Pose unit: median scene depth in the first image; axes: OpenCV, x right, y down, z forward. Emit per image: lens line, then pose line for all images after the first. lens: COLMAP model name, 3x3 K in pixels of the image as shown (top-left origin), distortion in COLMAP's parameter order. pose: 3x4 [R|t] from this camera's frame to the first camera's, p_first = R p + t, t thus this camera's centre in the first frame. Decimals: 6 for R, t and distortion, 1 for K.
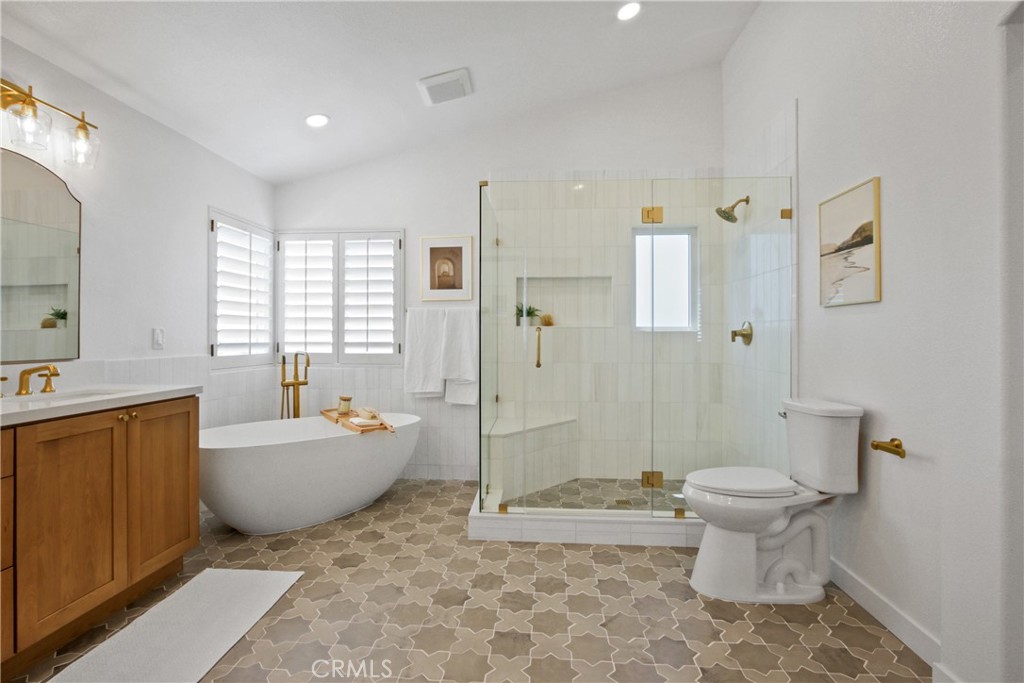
lens RADIAL K [[481.3, 0, 511.5], [0, 481.3, 335.5], [0, 0, 1]] dist [-0.016079, 0.000621]
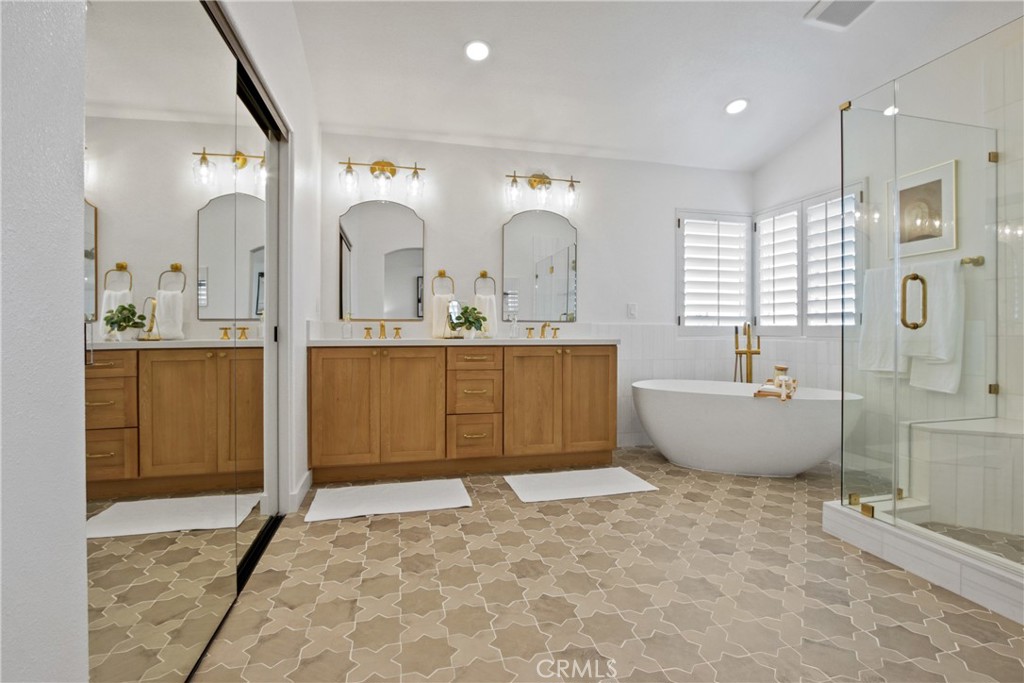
lens RADIAL K [[481.3, 0, 513.3], [0, 481.3, 336.1], [0, 0, 1]] dist [-0.016079, 0.000621]
pose [[0.311795, 0.010537, -0.950091, 0.456626], [-0.000191, 0.999939, 0.011028, 0.057263], [0.950149, -0.003257, 0.311778, 0.176458]]
